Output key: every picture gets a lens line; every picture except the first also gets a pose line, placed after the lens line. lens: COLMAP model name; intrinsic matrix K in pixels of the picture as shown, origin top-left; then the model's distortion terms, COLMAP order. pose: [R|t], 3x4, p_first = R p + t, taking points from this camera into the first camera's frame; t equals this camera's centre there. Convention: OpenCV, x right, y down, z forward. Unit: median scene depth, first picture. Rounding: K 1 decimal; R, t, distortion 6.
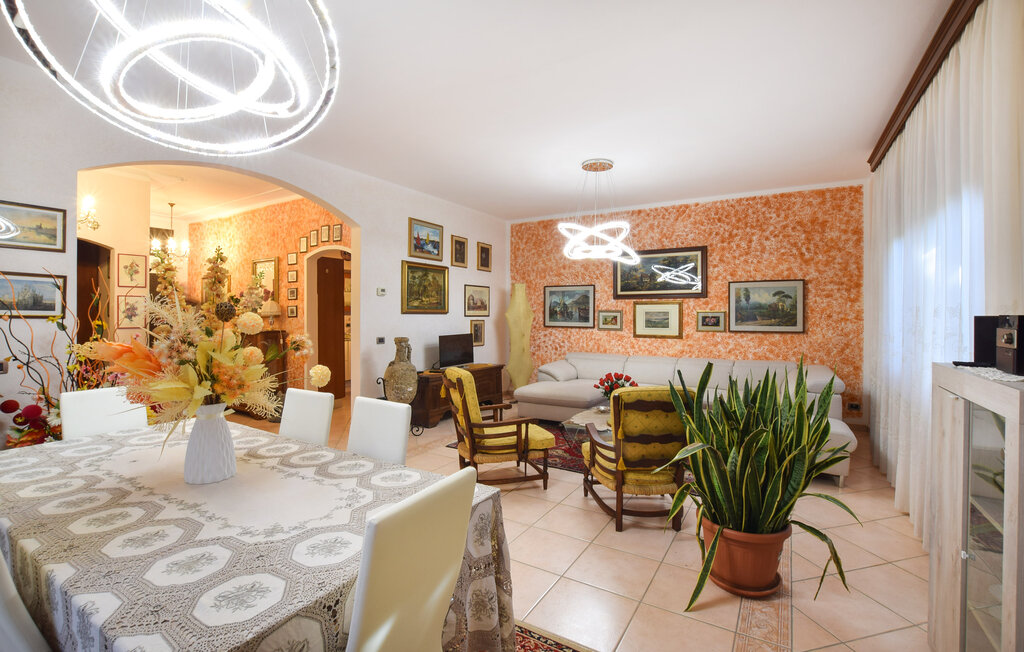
lens RADIAL K [[452.2, 0, 519.6], [0, 452.2, 318.6], [0, 0, 1]] dist [-0.026223, 0.001493]
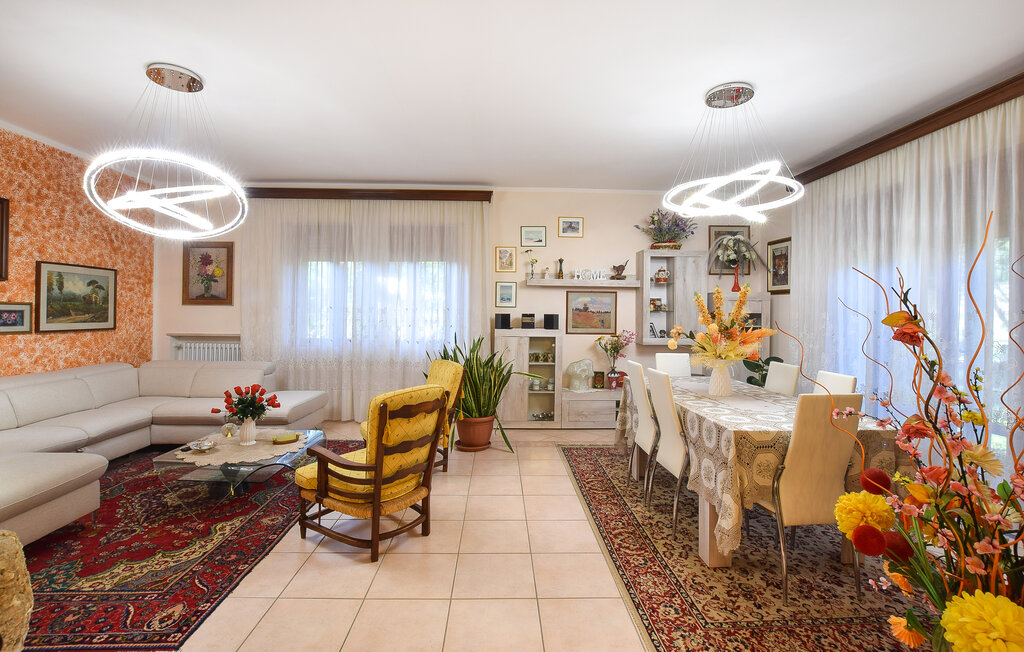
lens RADIAL K [[452.2, 0, 509.2], [0, 452.2, 314.0], [0, 0, 1]] dist [-0.026223, 0.001493]
pose [[-0.523516, -0.008927, 0.851969, -0.493039], [-0.005953, 0.999959, 0.006820, -0.008609], [-0.851995, -0.001501, -0.523548, 0.732646]]
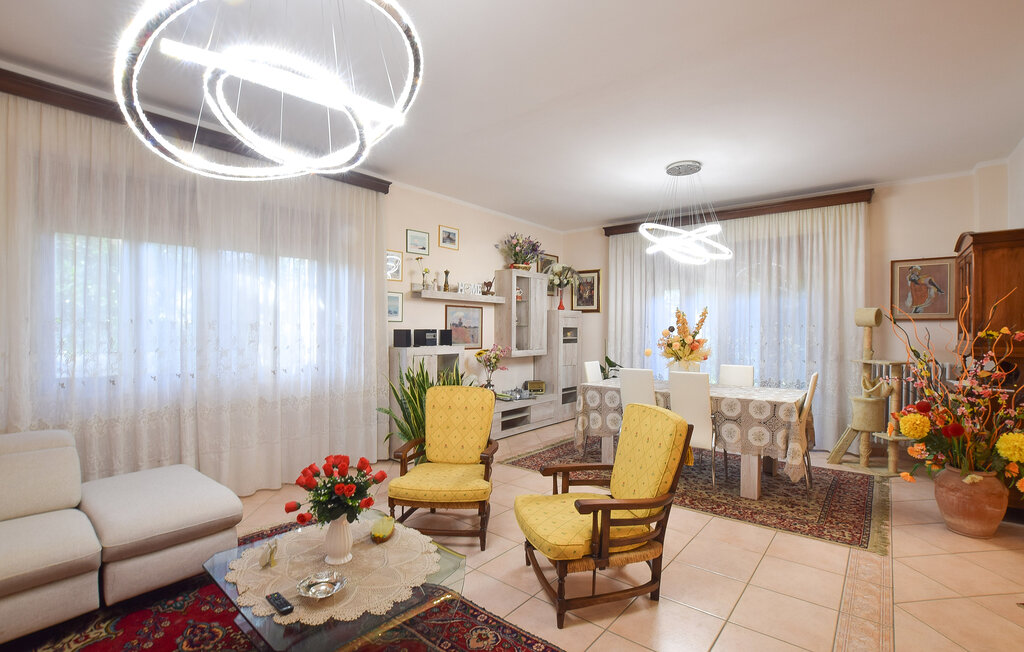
lens RADIAL K [[452.2, 0, 536.7], [0, 452.2, 333.2], [0, 0, 1]] dist [-0.026223, 0.001493]
pose [[-0.986322, -0.001727, 0.164822, -0.056330], [-0.000031, 0.999947, 0.010288, -0.003895], [-0.164831, 0.010142, -0.986270, 0.996286]]
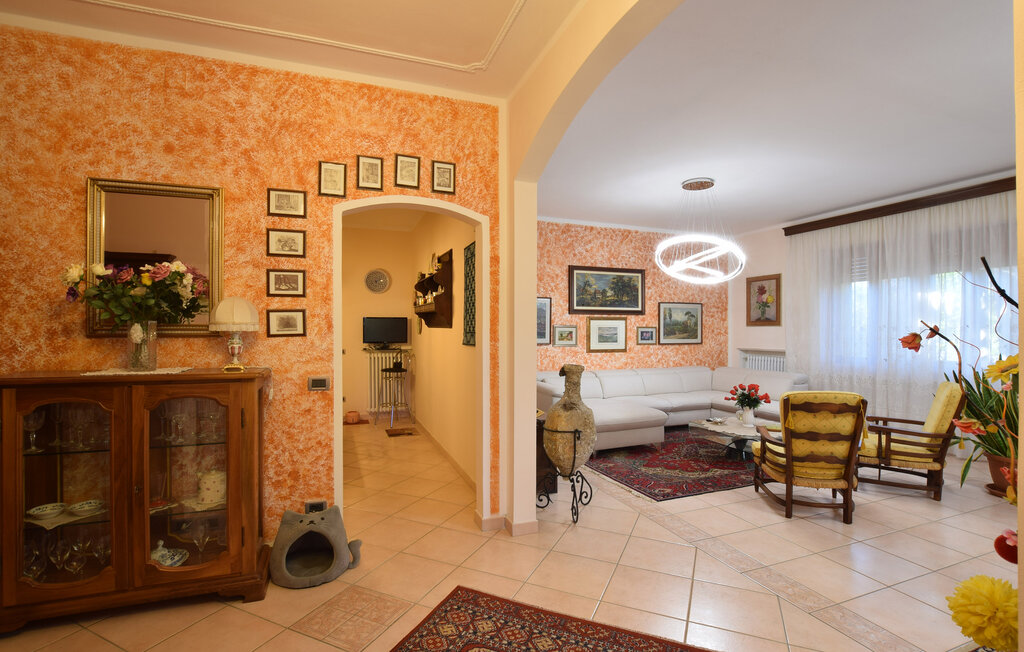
lens RADIAL K [[452.2, 0, 508.5], [0, 452.2, 332.5], [0, 0, 1]] dist [-0.026223, 0.001493]
pose [[0.635240, -0.005178, 0.772298, -0.702695], [0.005647, 0.999982, 0.002061, -0.006621], [-0.772295, 0.003052, 0.635257, 0.549916]]
